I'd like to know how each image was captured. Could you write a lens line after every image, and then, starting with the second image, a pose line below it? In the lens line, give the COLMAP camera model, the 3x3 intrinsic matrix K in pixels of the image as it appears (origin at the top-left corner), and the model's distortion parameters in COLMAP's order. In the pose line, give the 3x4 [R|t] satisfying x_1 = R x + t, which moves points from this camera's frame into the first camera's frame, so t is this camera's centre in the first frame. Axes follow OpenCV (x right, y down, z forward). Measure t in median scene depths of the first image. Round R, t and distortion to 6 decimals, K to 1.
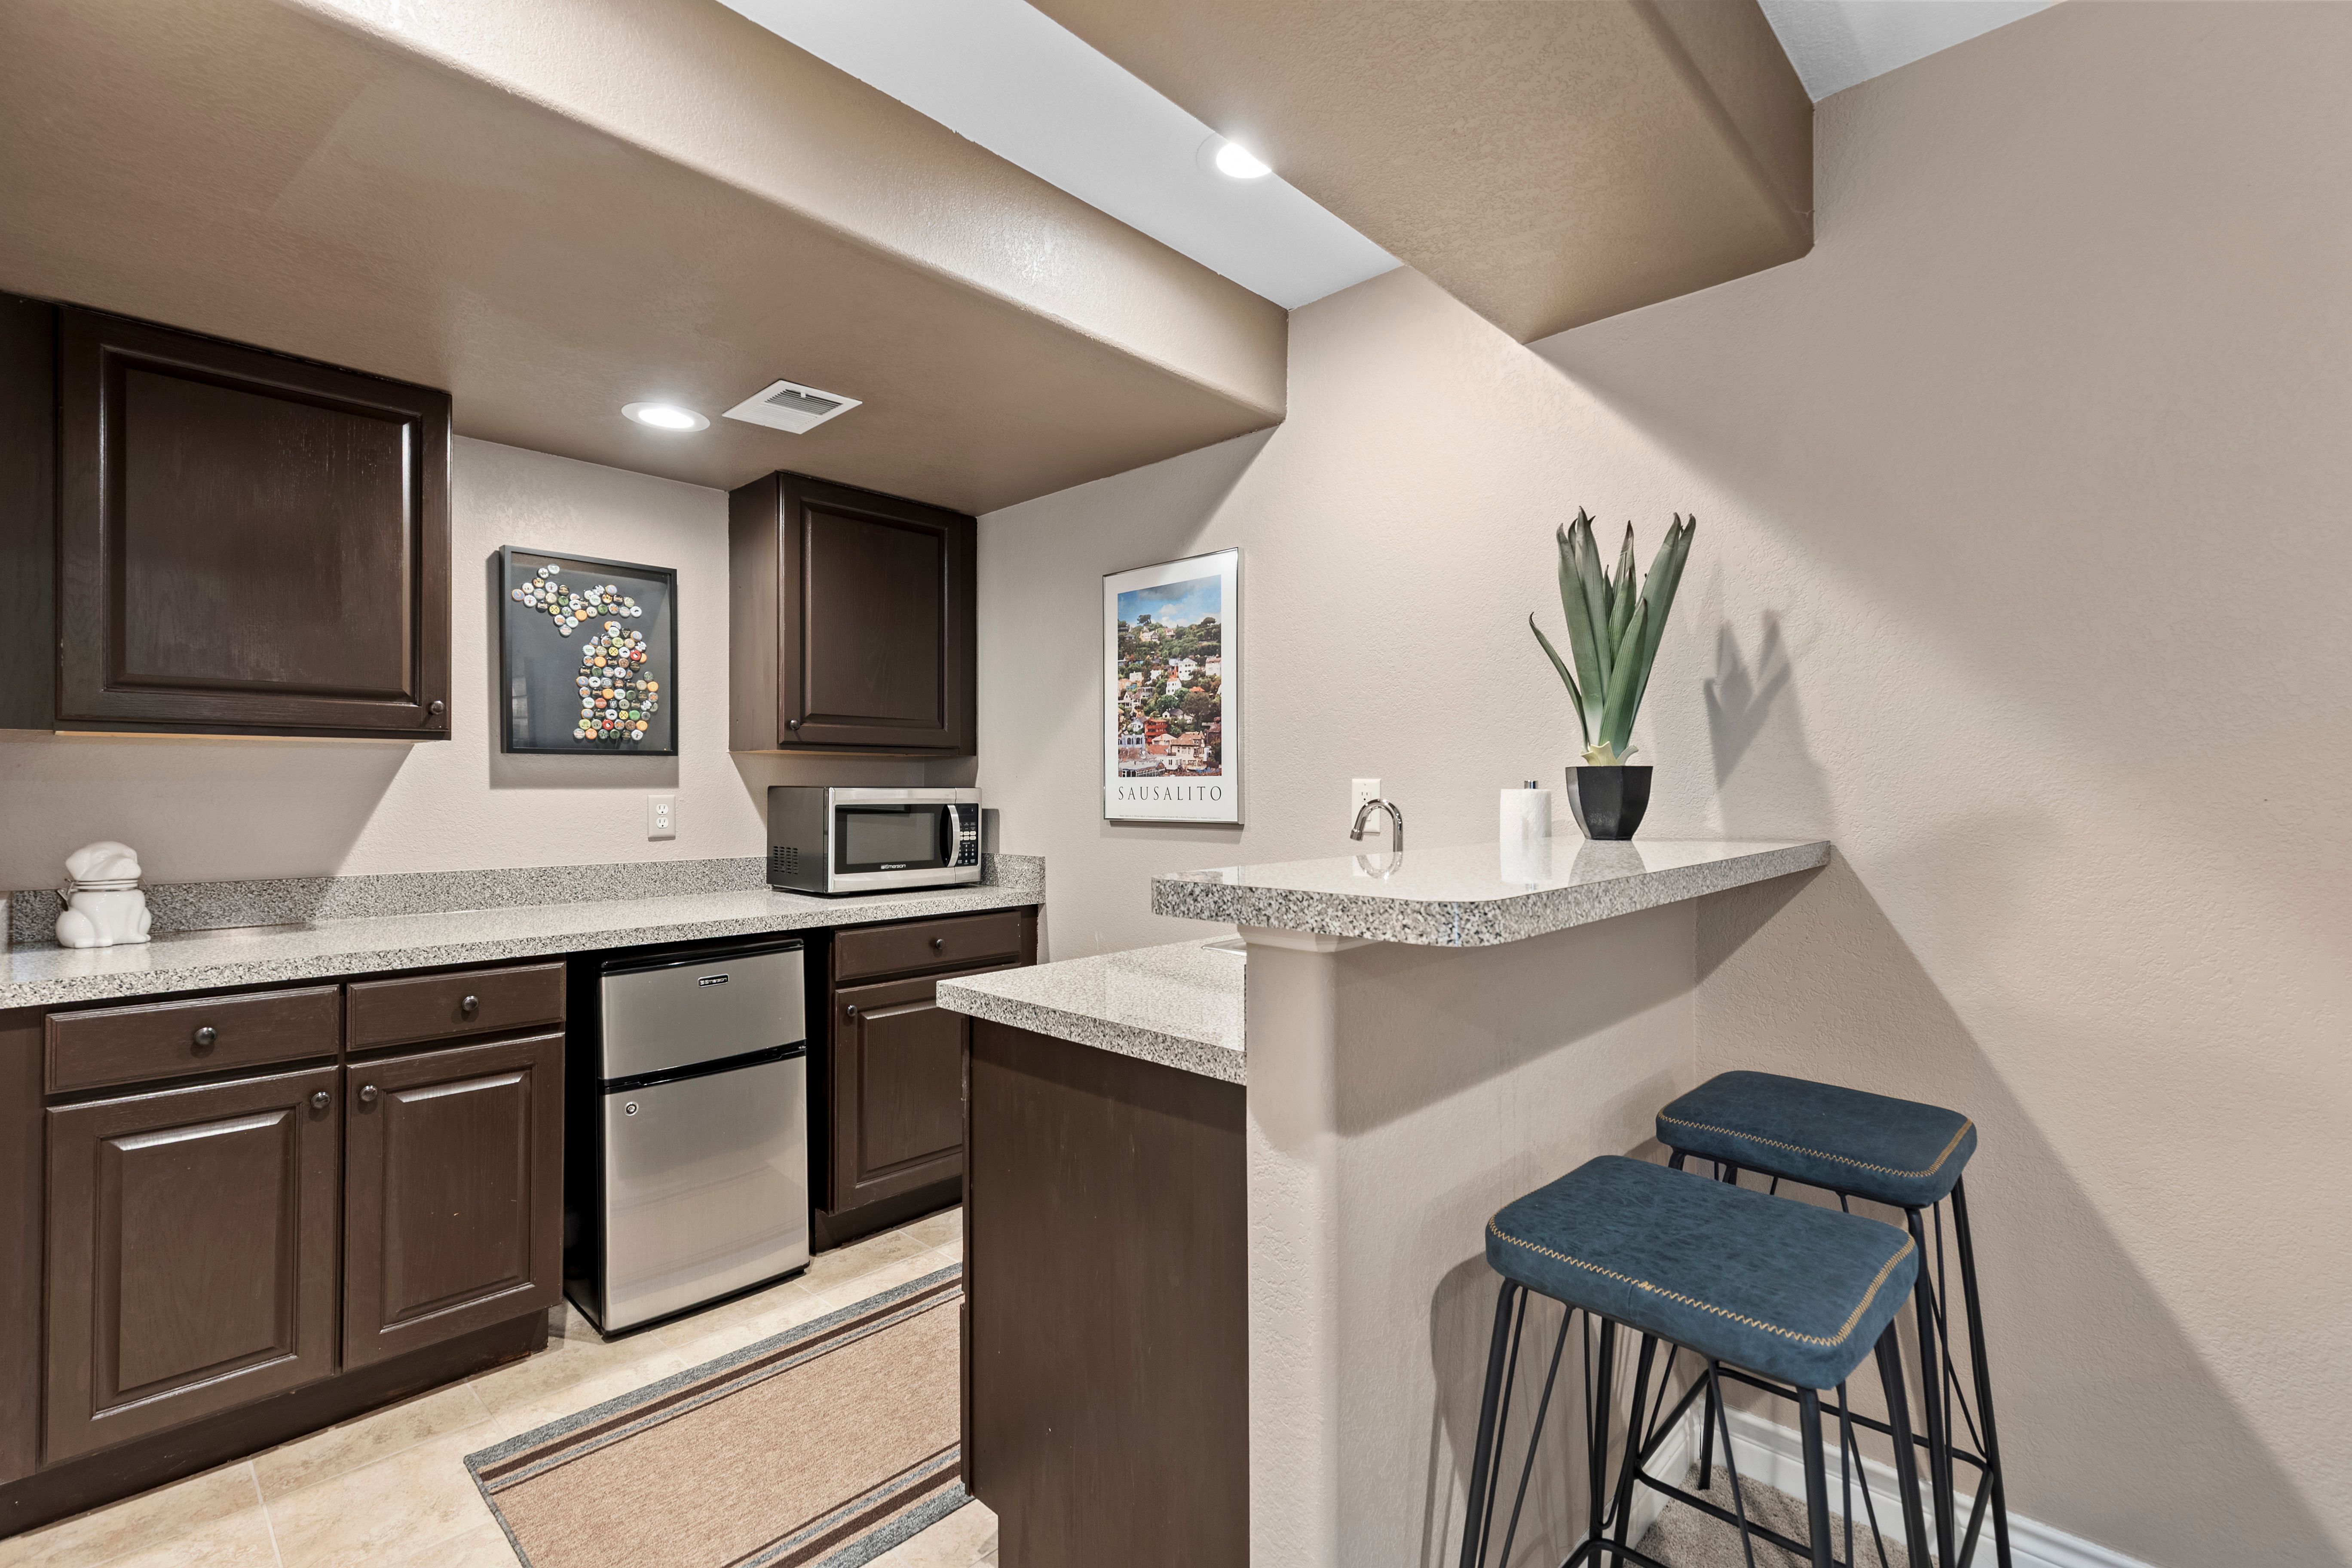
lens RADIAL K [[1059.4, 0, 1168.3], [0, 1059.4, 778.3], [0, 0, 1]] dist [0.004250, -0.000332]
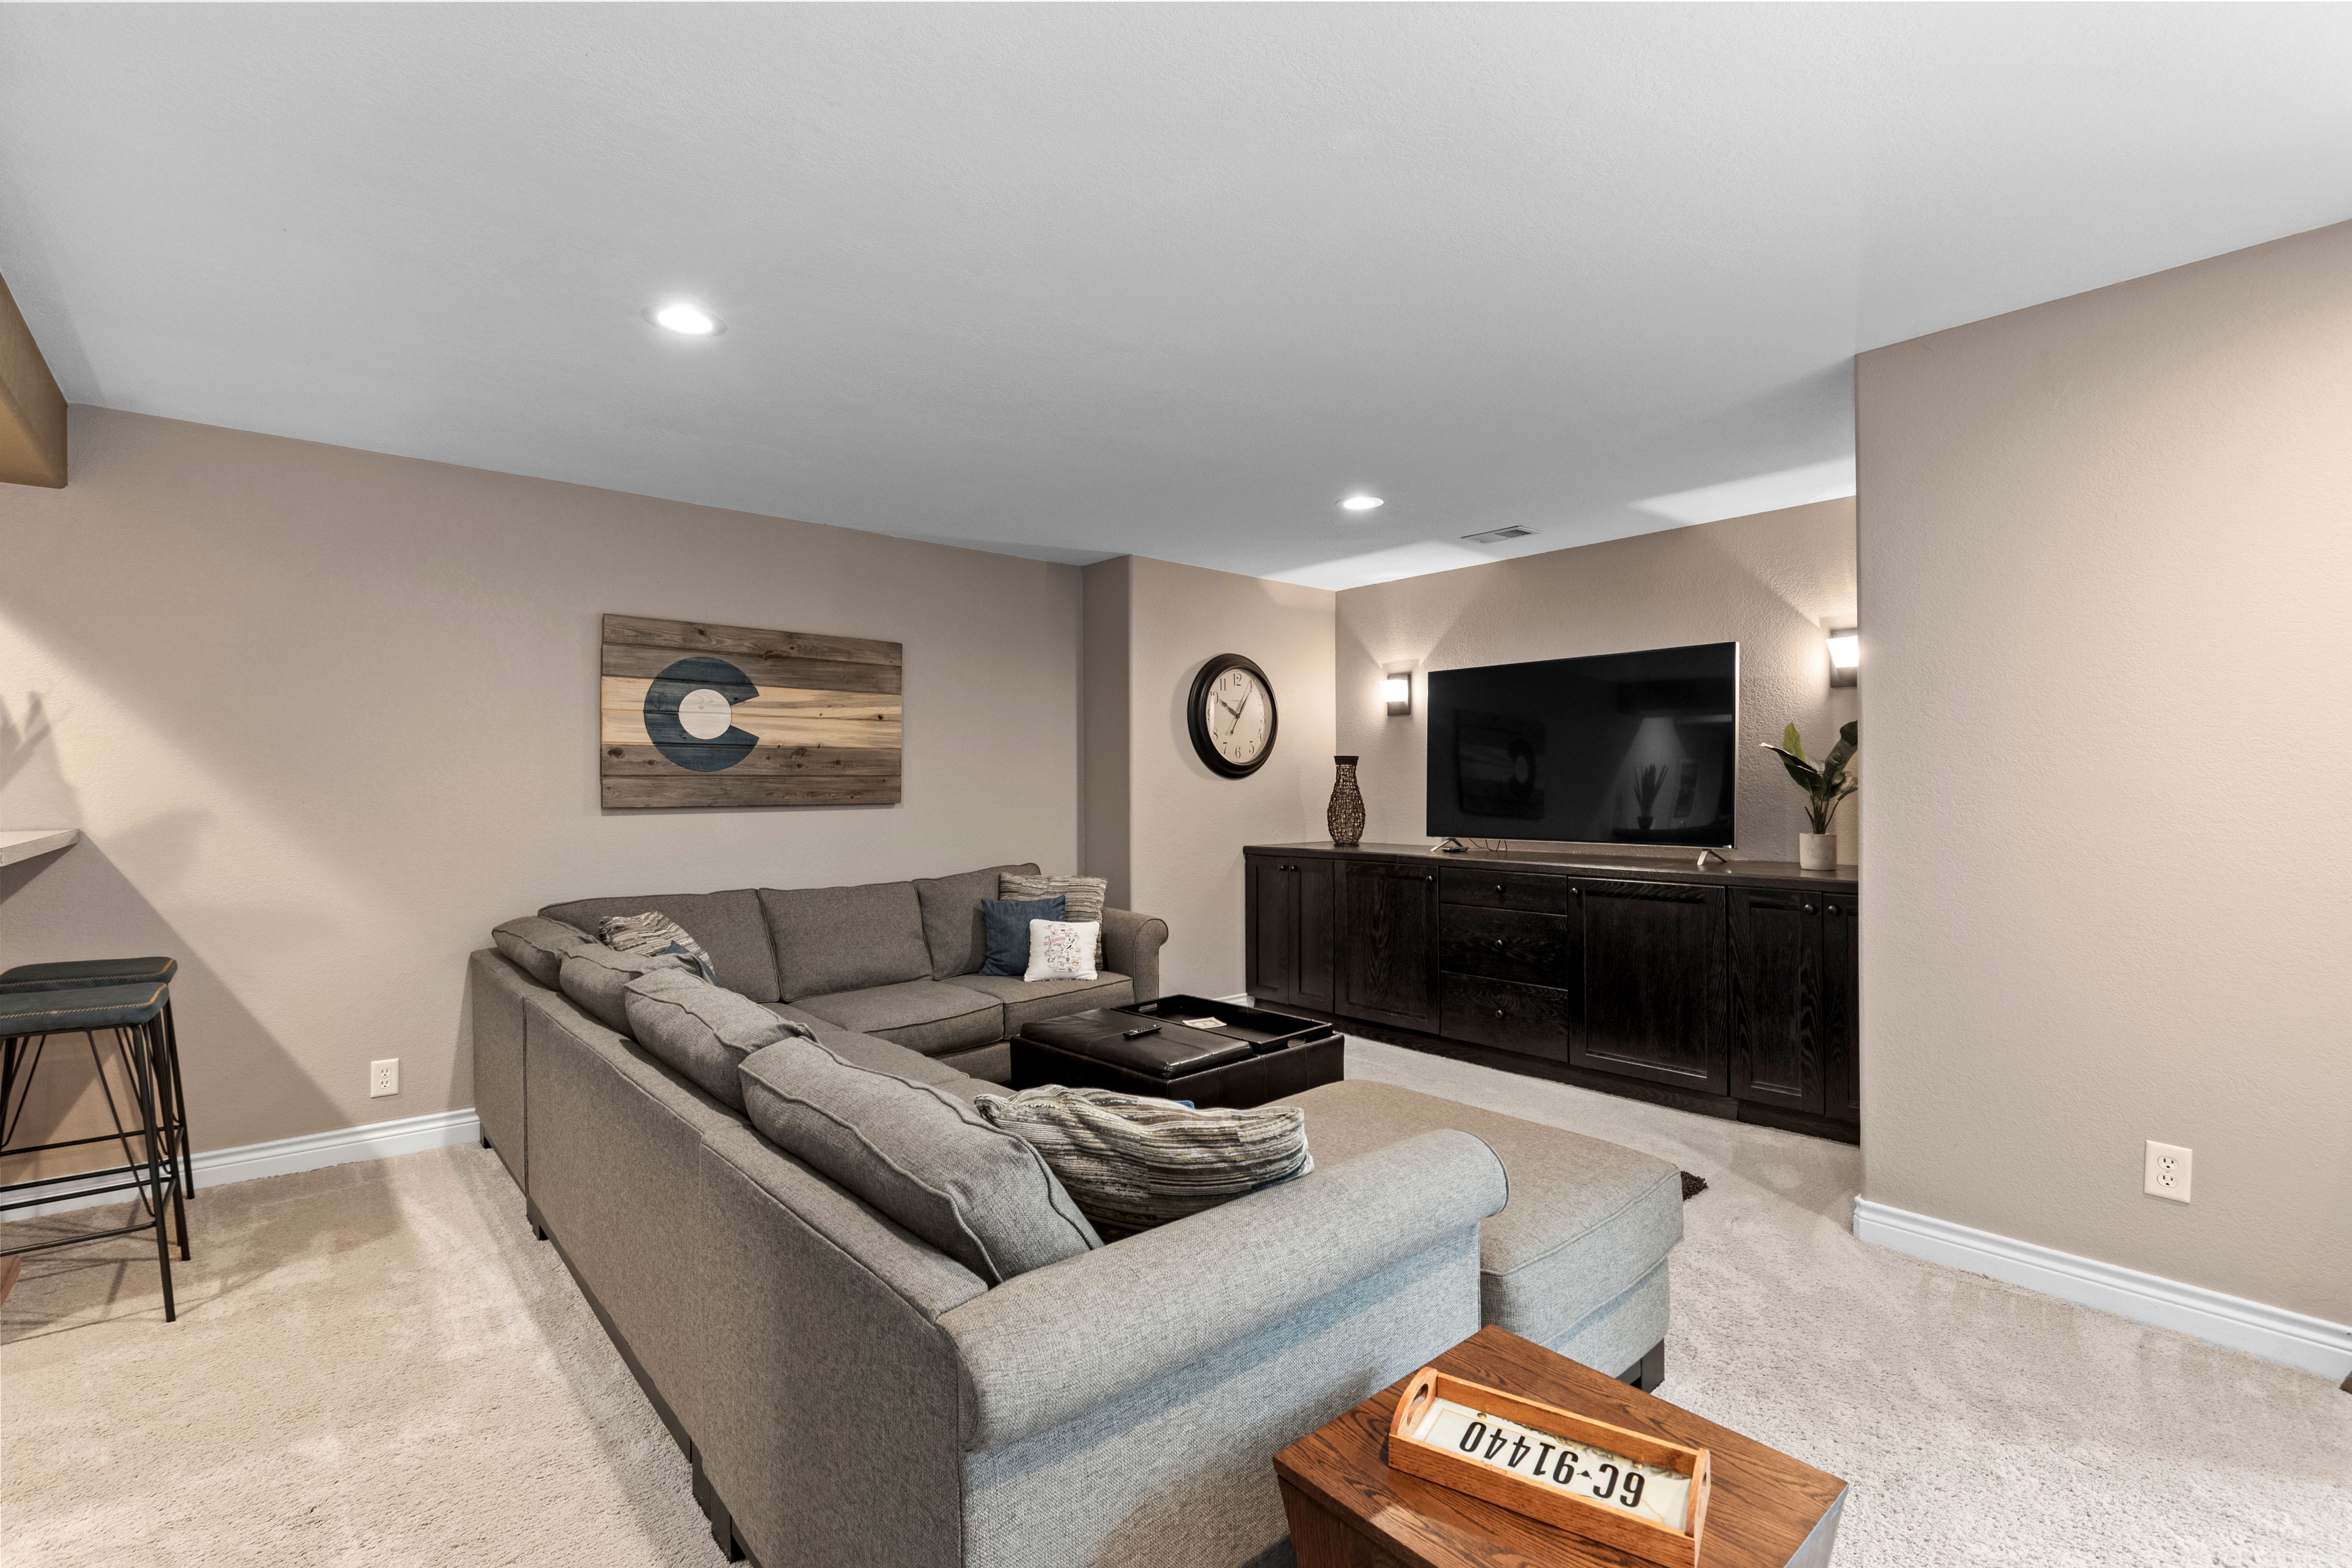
lens RADIAL K [[1059.4, 0, 1169.3], [0, 1059.4, 780.6], [0, 0, 1]] dist [0.004250, -0.000332]
pose [[0.070456, -0.005041, 0.997502, -0.968642], [-0.005769, 0.999968, 0.005461, -0.040069], [-0.997498, -0.006139, 0.070424, -0.886109]]
